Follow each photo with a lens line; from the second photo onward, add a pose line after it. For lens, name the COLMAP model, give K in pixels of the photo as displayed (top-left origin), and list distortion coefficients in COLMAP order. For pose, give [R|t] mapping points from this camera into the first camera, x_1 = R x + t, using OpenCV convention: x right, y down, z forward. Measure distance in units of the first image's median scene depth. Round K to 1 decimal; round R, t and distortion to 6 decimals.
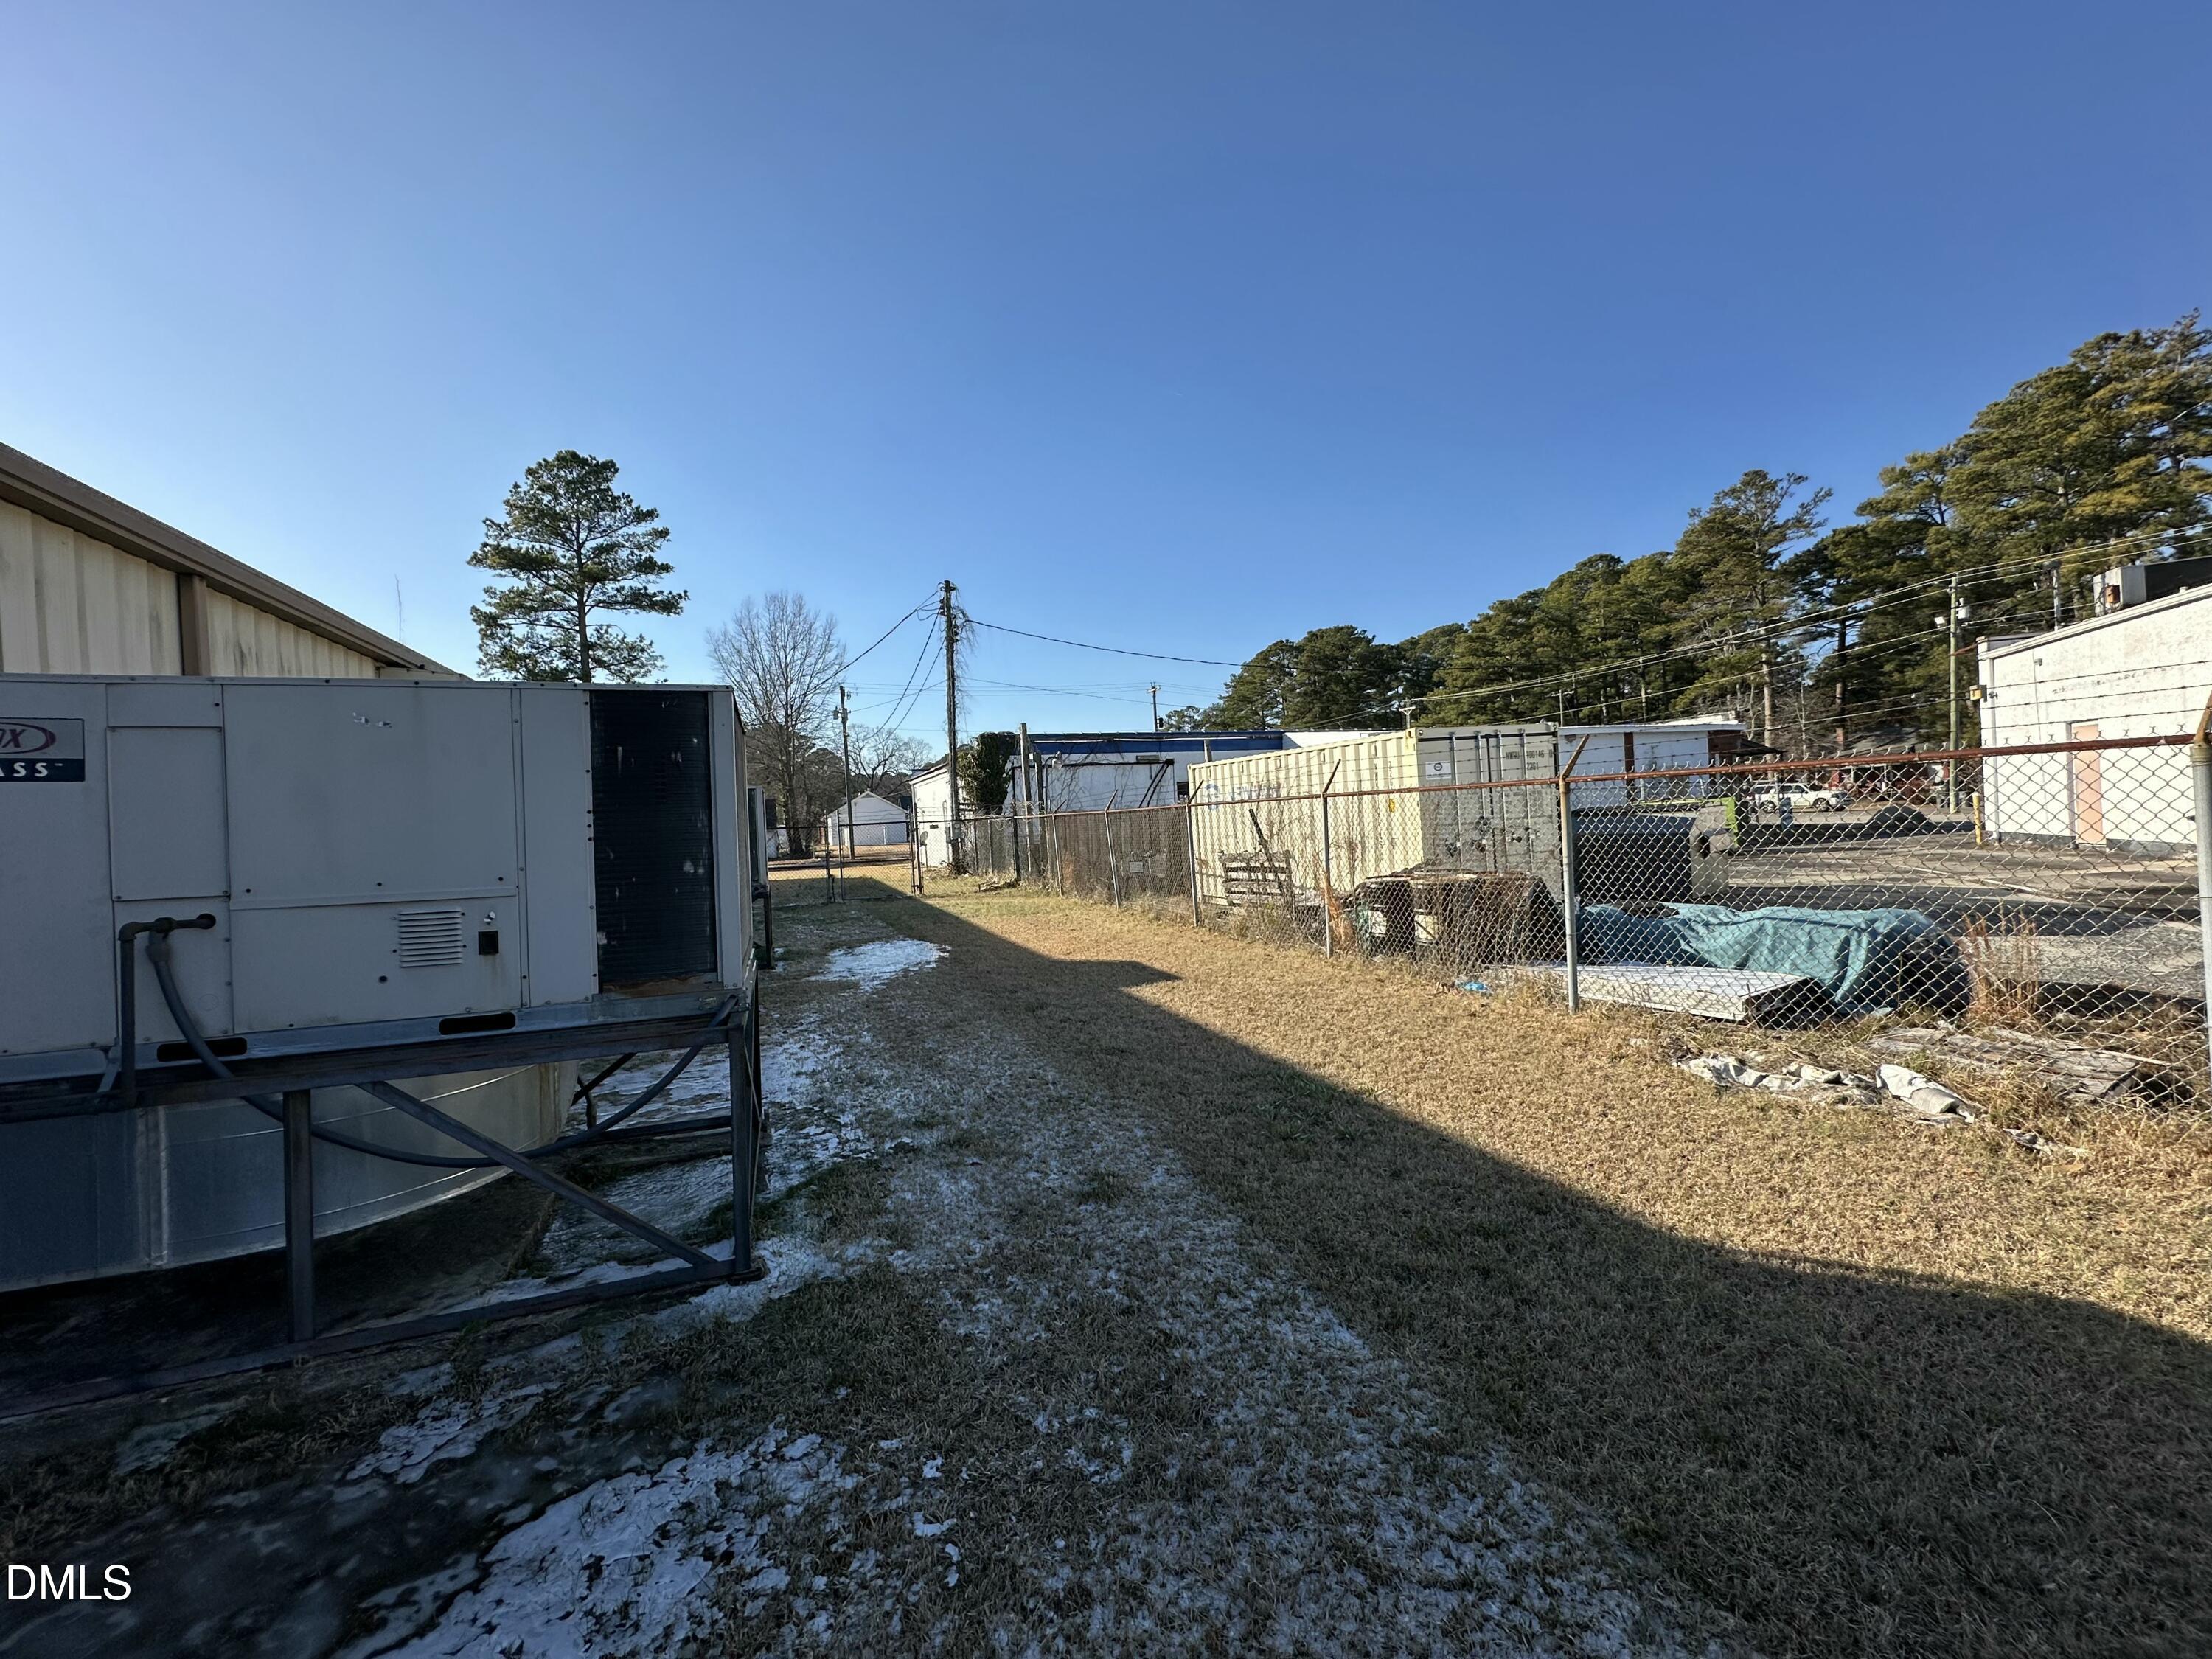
lens RADIAL K [[880.7, 0, 1104.5], [0, 880.7, 826.8], [0, 0, 1]] dist [-0.003403, 0.000584]
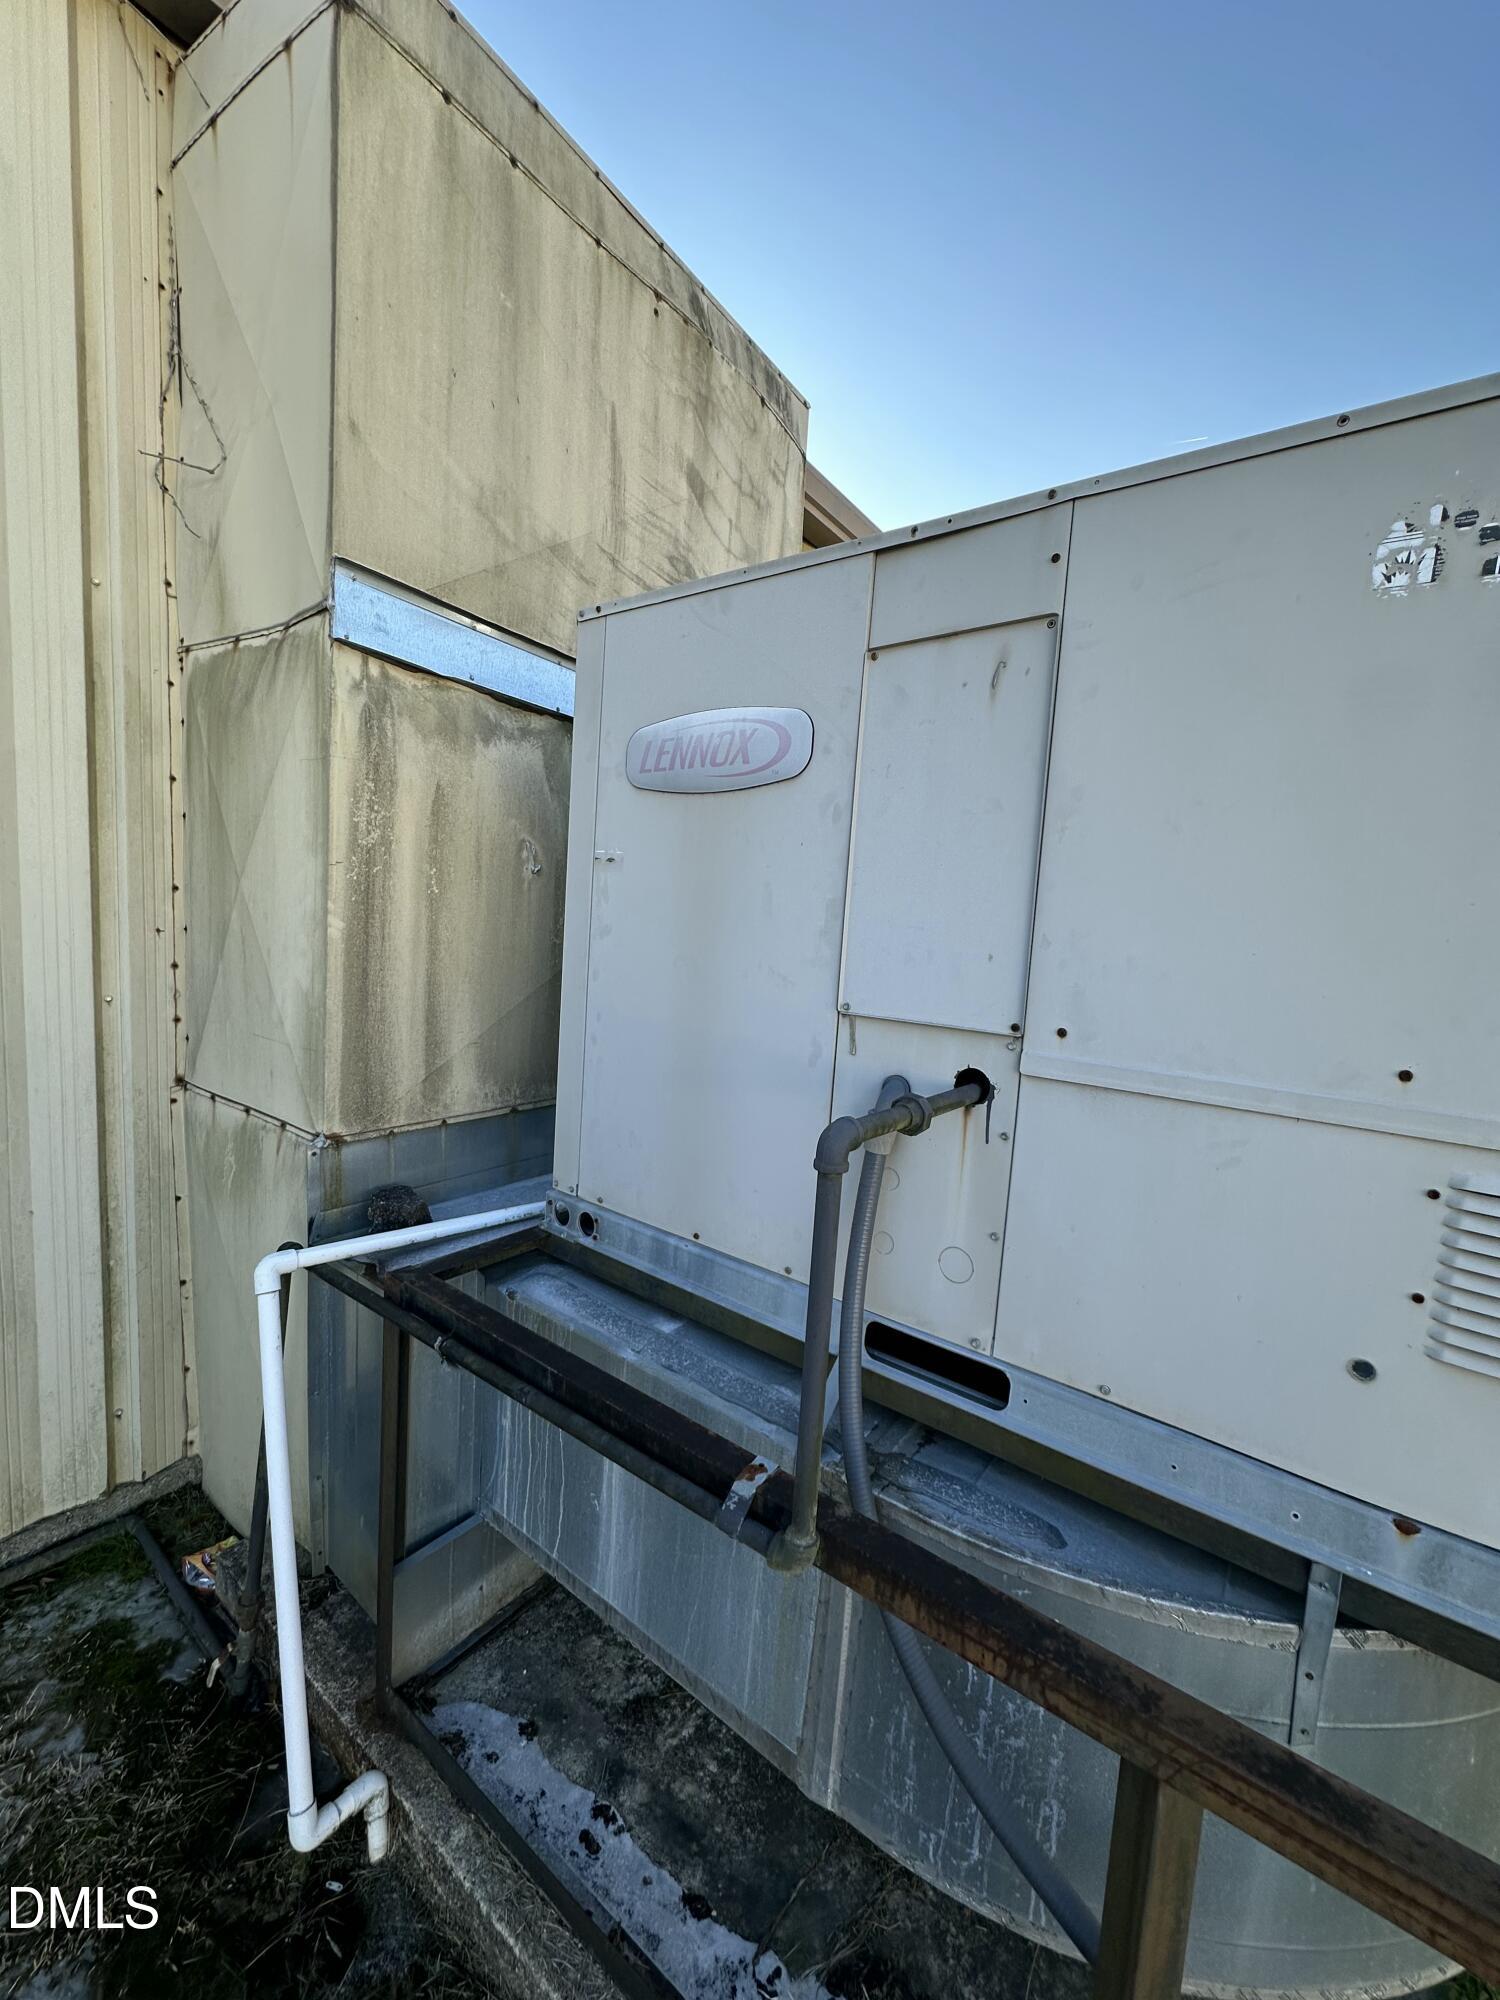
lens RADIAL K [[747.5, 0, 761.6], [0, 747.5, 1024.6], [0, 0, 1]] dist [-0.013761, 0.000011]
pose [[0.550627, 0.164758, -0.818330, -0.422681], [-0.098016, 0.986308, 0.132626, 0.020387], [0.828977, 0.007182, 0.559237, 0.380481]]
